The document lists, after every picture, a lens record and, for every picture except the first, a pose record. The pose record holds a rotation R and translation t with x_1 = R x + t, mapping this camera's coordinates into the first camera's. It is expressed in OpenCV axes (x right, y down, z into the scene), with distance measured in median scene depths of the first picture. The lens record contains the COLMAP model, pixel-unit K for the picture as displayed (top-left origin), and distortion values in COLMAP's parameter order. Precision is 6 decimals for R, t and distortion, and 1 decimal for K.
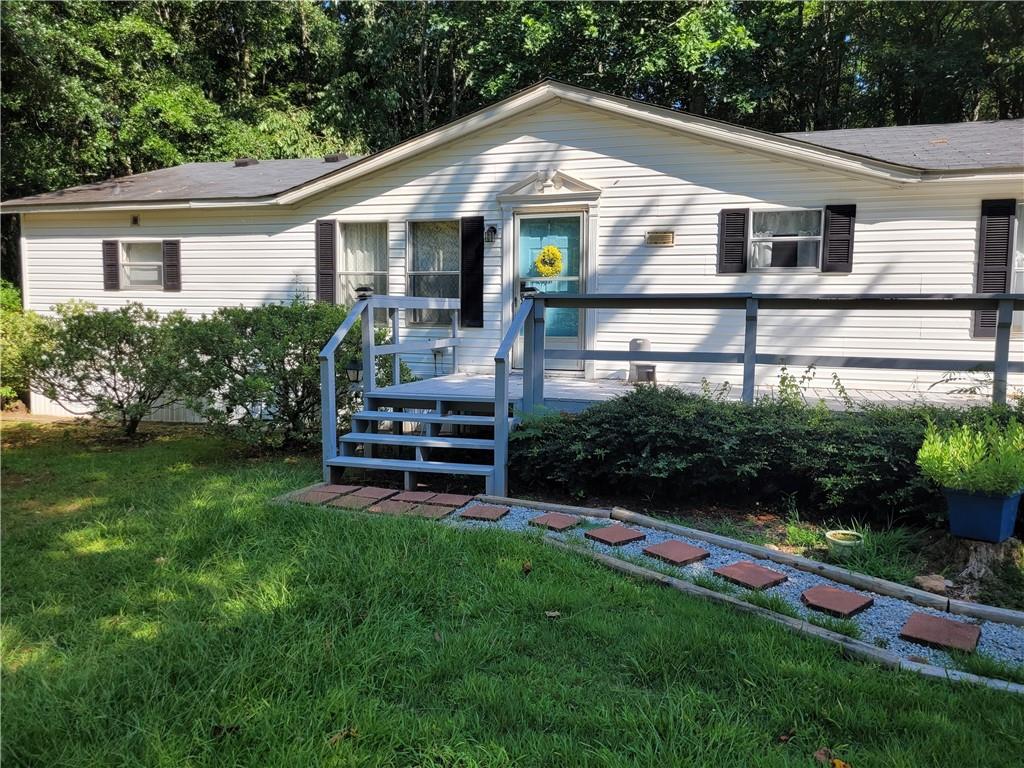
lens RADIAL K [[782.2, 0, 517.8], [0, 782.2, 384.1], [0, 0, 1]] dist [0.033182, -0.003424]
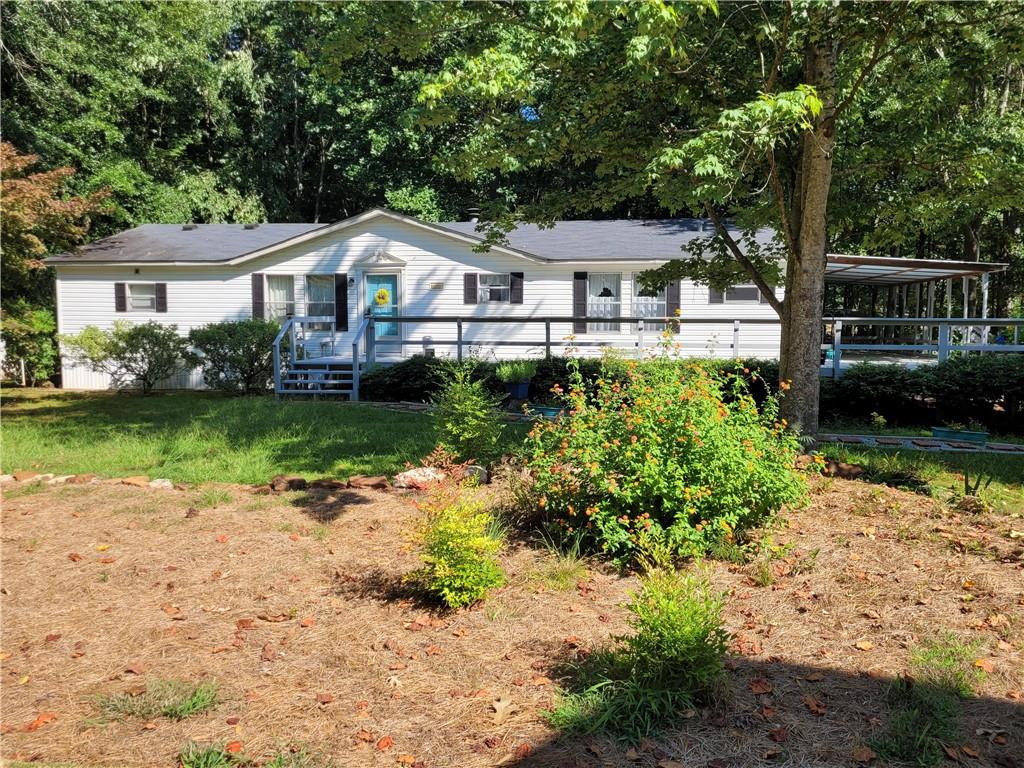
lens RADIAL K [[782.2, 0, 517.8], [0, 782.2, 384.1], [0, 0, 1]] dist [0.033182, -0.003424]
pose [[0.986790, -0.022787, 0.160395, 0.053048], [0.023862, 0.999704, -0.004776, 0.072253], [-0.160238, 0.008540, 0.987041, -0.919922]]
